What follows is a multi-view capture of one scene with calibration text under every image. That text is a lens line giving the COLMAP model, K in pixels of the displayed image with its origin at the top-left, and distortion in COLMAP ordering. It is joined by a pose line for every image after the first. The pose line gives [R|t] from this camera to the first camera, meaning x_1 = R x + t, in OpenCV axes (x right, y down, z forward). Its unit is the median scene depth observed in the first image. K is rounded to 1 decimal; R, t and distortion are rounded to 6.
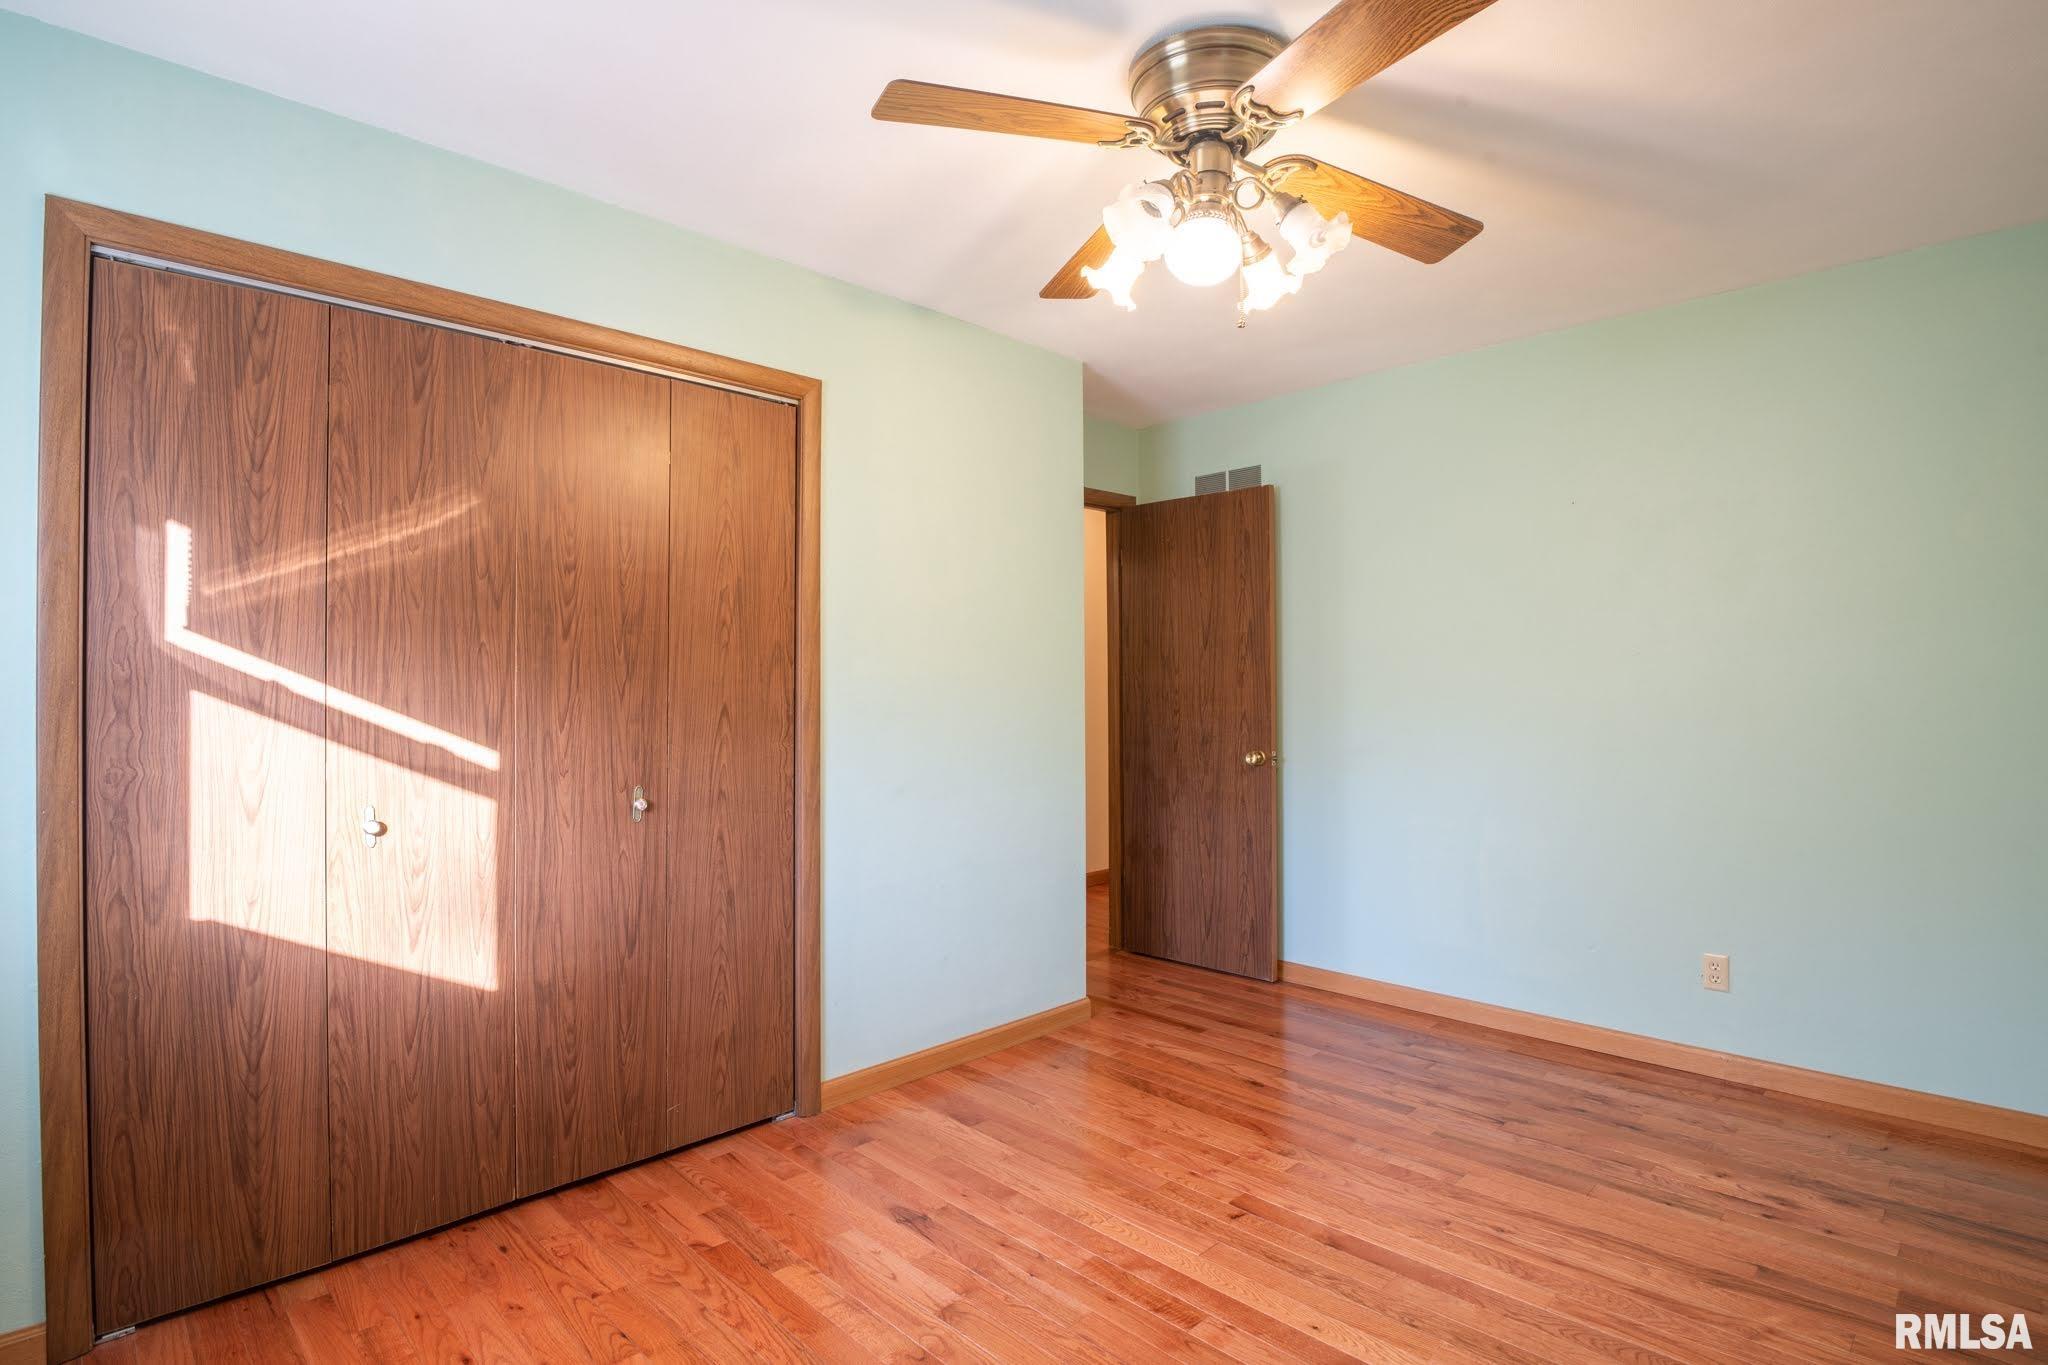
lens RADIAL K [[1014.3, 0, 1030.9], [0, 1014.3, 671.5], [0, 0, 1]] dist [-0.024718, -0.002481]
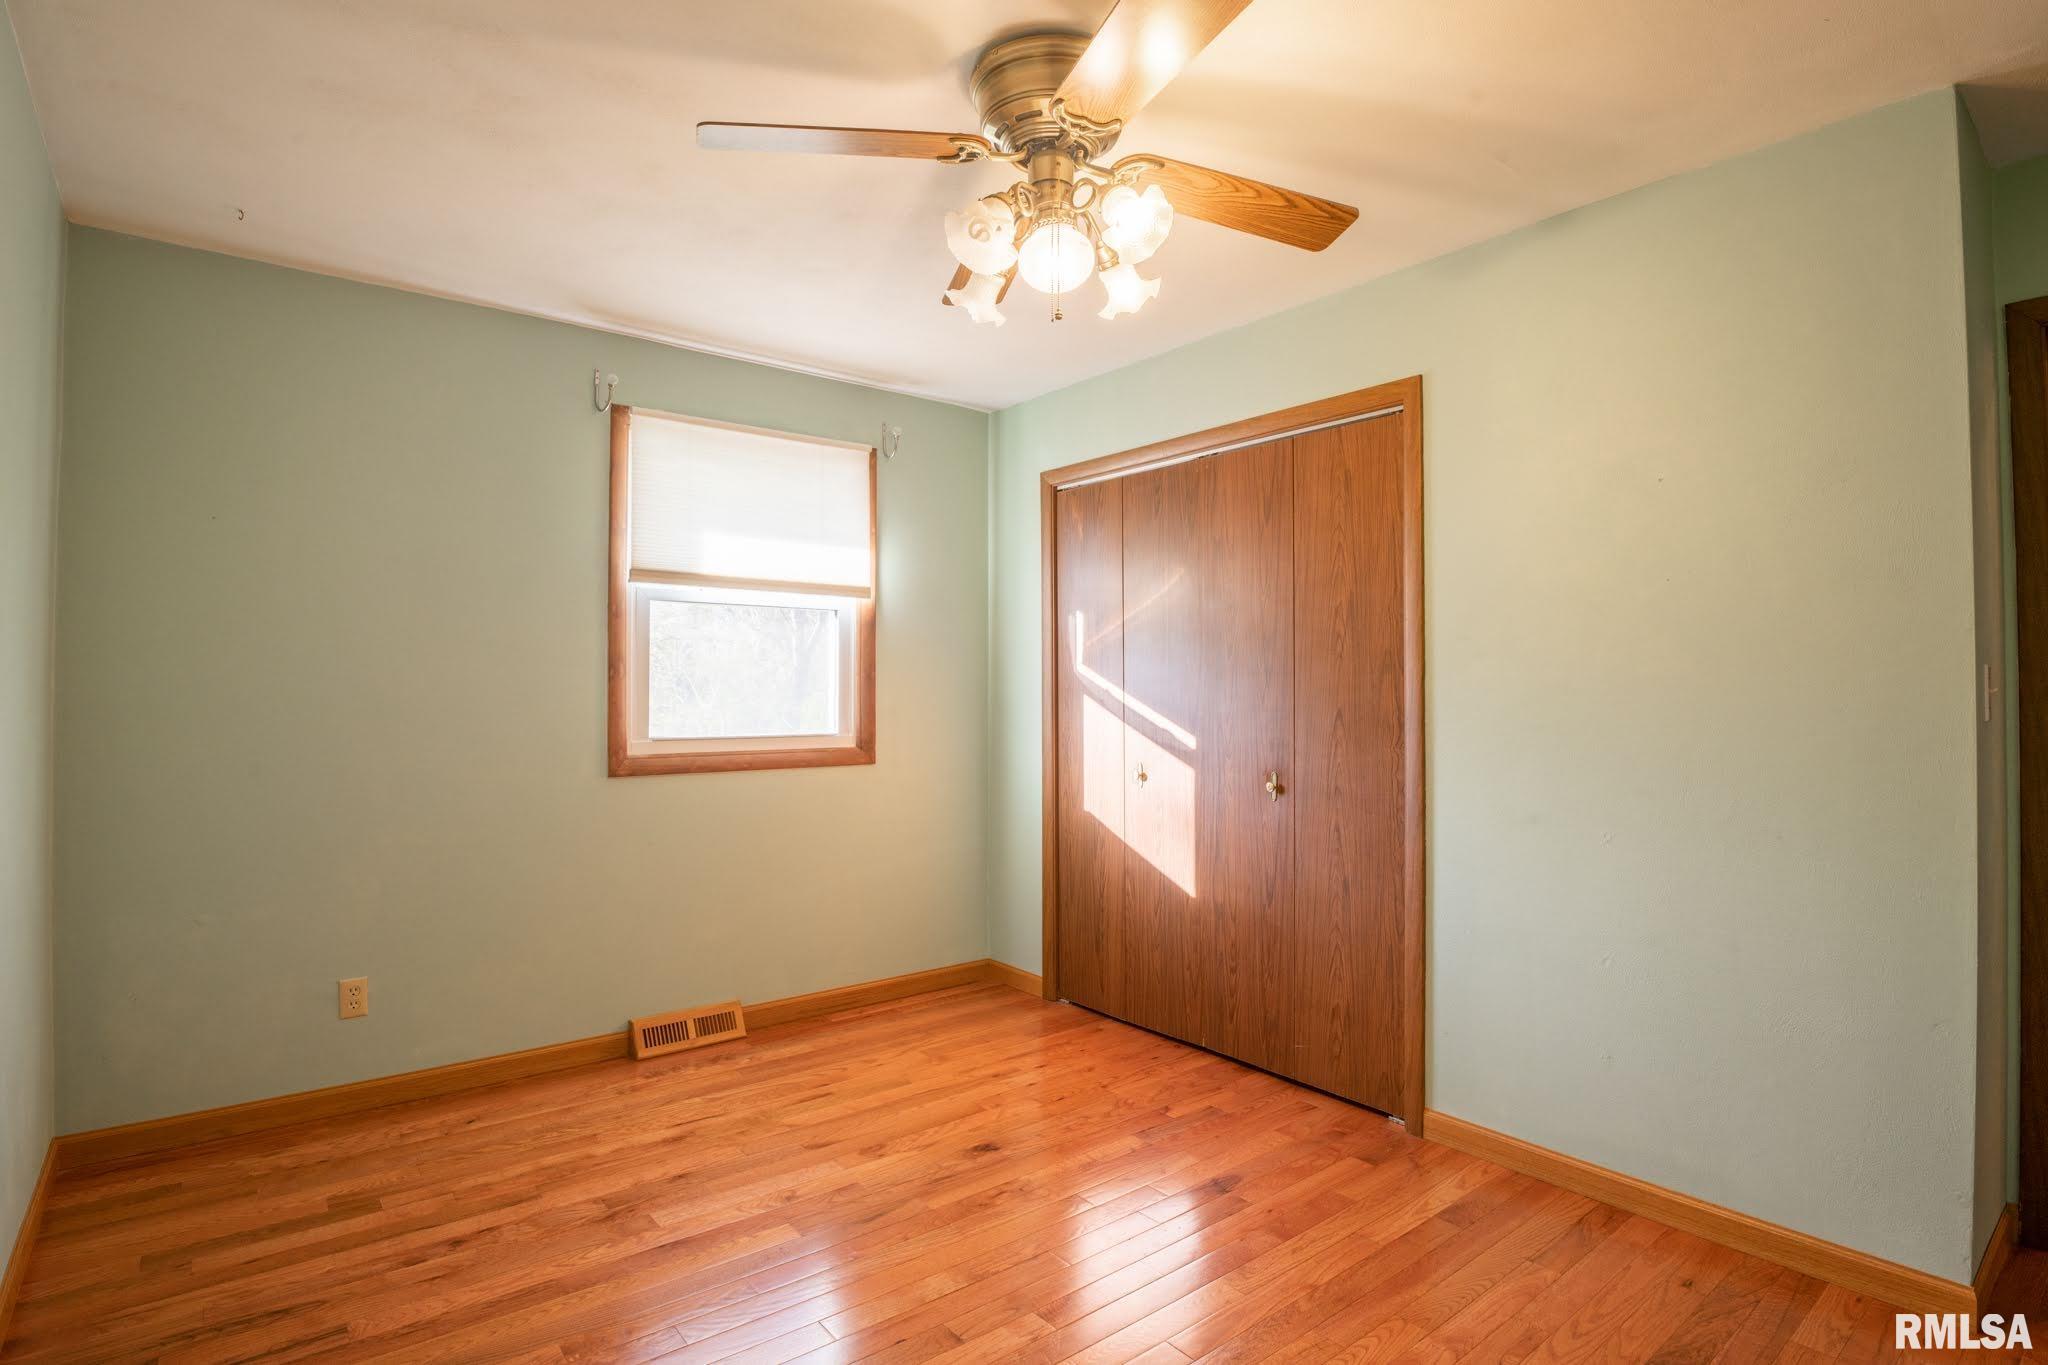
lens RADIAL K [[1014.3, 0, 1027.3], [0, 1014.3, 693.9], [0, 0, 1]] dist [-0.024718, -0.002481]
pose [[-0.115111, -0.001542, -0.993351, 0.961832], [0.011499, 0.999930, -0.002885, 0.018252], [0.993286, -0.011755, -0.115085, 0.912288]]
